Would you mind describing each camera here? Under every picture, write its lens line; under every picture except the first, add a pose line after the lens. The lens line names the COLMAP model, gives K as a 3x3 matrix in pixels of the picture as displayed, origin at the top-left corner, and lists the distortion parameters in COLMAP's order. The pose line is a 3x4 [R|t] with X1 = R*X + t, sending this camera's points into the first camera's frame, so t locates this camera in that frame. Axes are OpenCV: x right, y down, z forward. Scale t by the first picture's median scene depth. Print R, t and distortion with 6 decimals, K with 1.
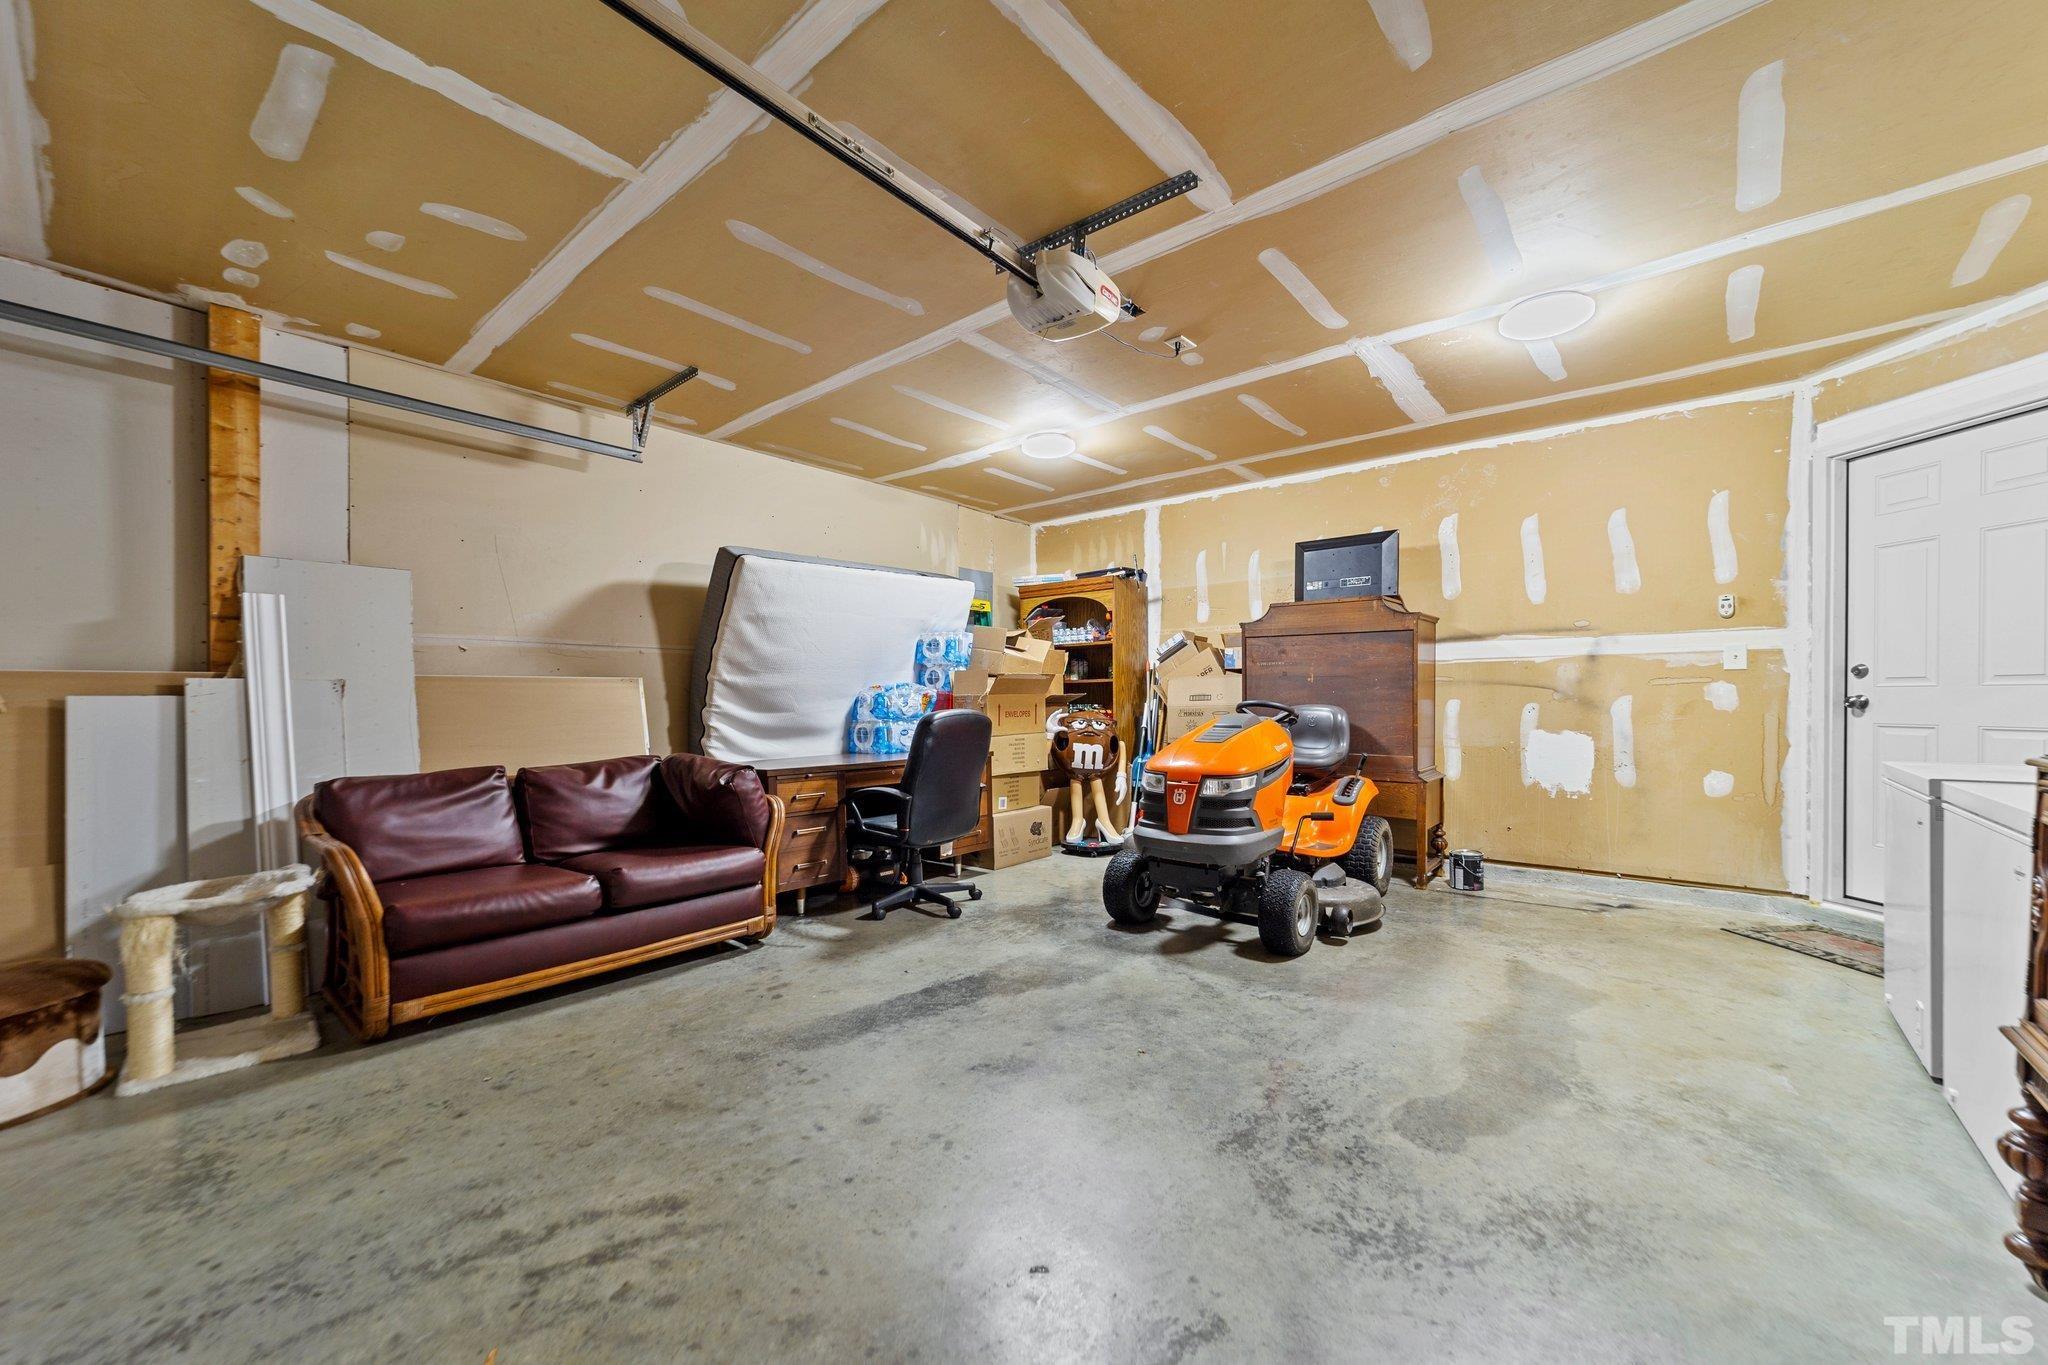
lens RADIAL K [[793.3, 0, 1023.5], [0, 793.3, 703.5], [0, 0, 1]] dist [-0.013415, 0.001948]
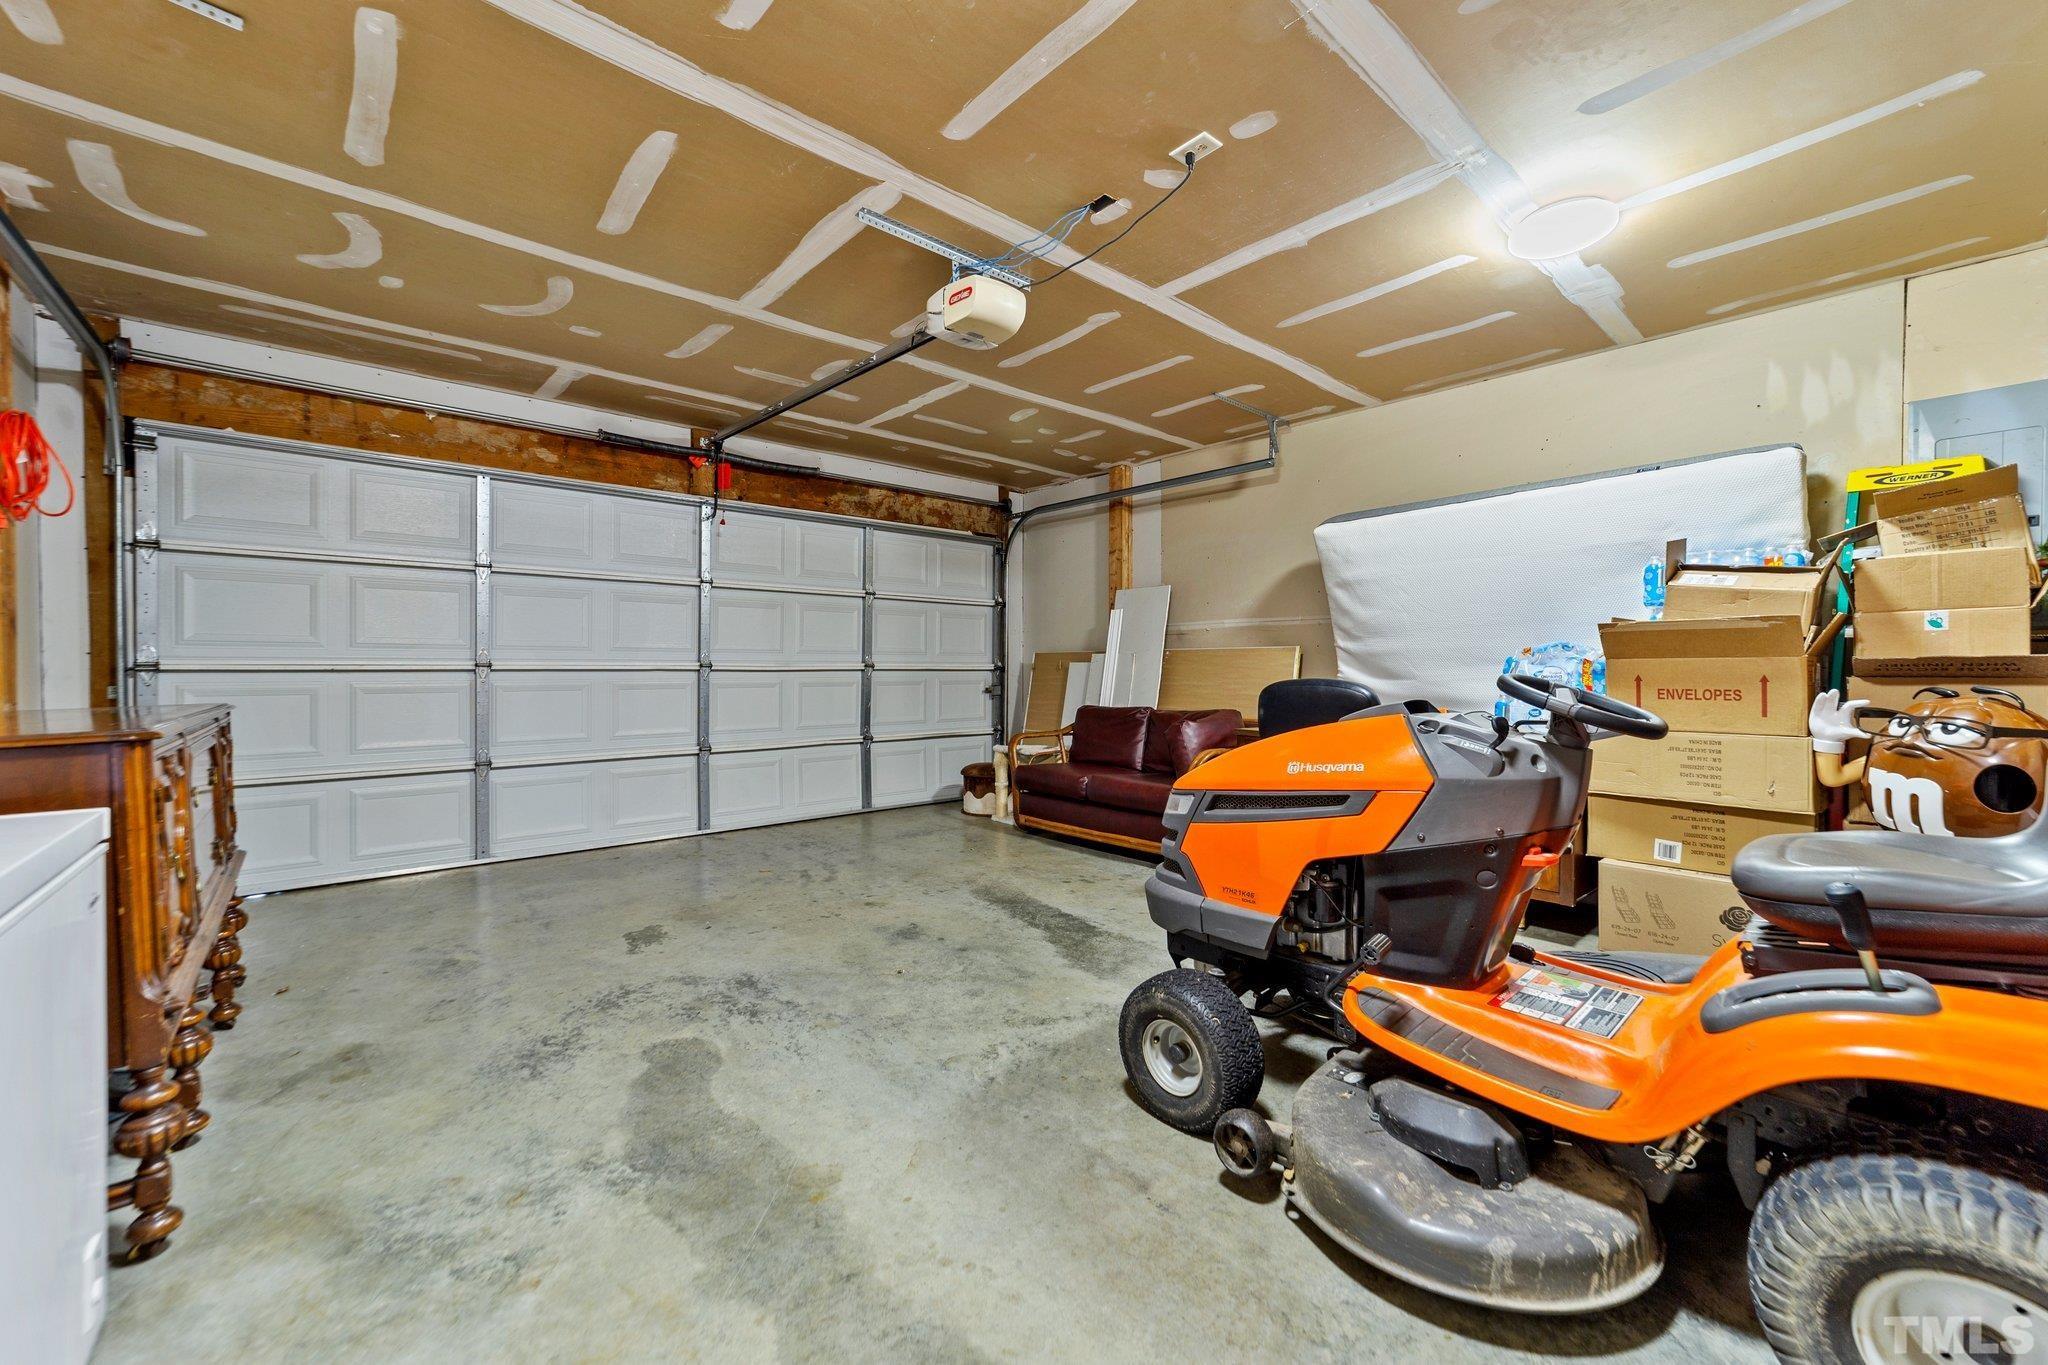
lens RADIAL K [[793.3, 0, 1027.9], [0, 793.3, 670.5], [0, 0, 1]] dist [-0.013415, 0.001948]
pose [[-0.144373, 0.012113, -0.989449, 1.114870], [-0.003625, 0.999912, 0.012770, -0.015844], [0.989517, 0.005430, -0.144316, 1.187370]]
